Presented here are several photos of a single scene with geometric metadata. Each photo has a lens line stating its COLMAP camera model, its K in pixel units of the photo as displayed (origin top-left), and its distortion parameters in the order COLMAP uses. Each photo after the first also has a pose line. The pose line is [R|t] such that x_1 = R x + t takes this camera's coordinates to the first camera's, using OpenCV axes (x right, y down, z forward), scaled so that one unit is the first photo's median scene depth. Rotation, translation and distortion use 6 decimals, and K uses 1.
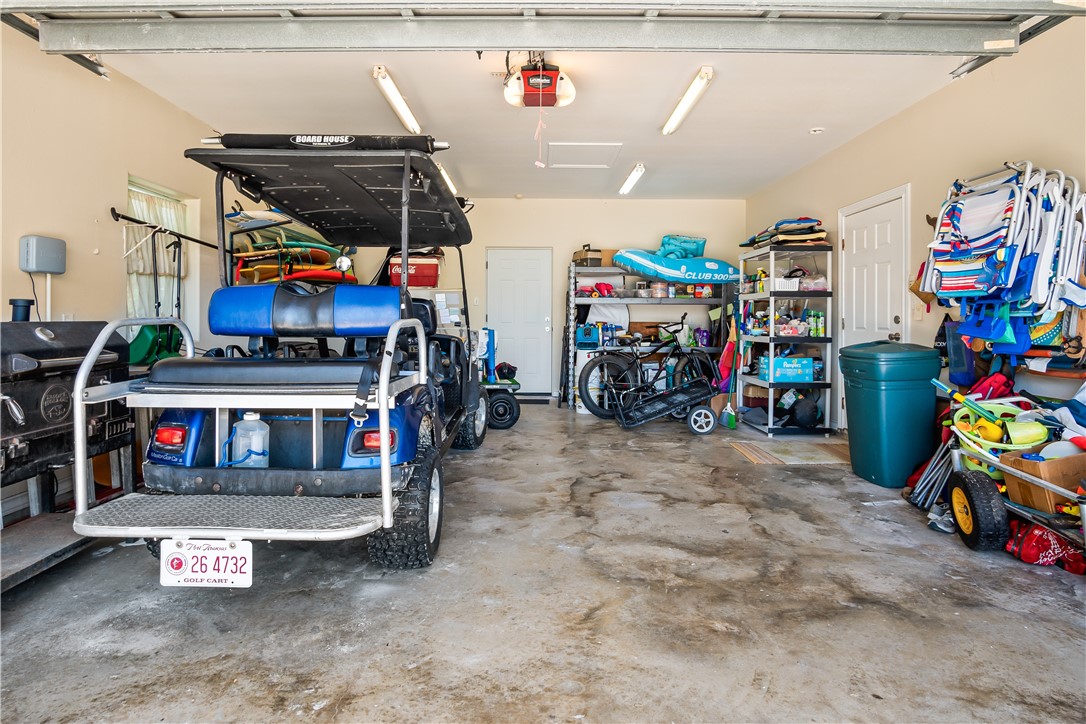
lens RADIAL K [[580.6, 0, 542.0], [0, 580.6, 329.4], [0, 0, 1]] dist [-0.023366, 0.001473]
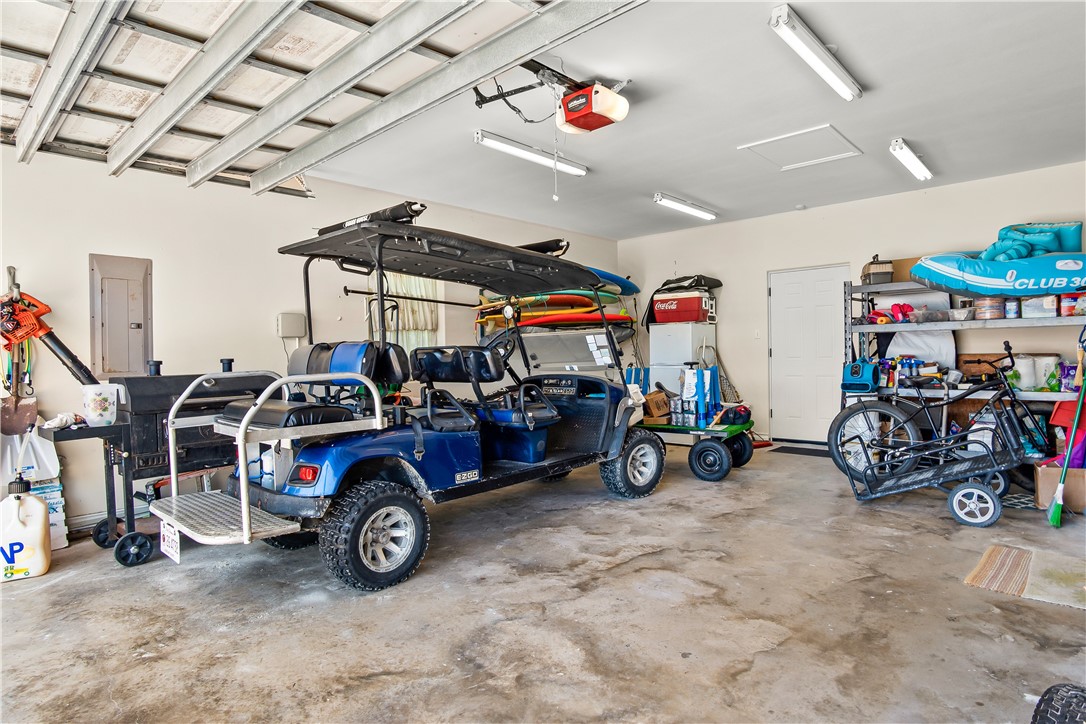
lens RADIAL K [[586.5, 0, 541.2], [0, 586.5, 367.3], [0, 0, 1]] dist [-0.028611, 0.003565]
pose [[0.736841, -0.003956, -0.676054, 0.892957], [0.013327, 0.999874, 0.008674, -0.034206], [0.675934, -0.015401, 0.736801, 0.434956]]
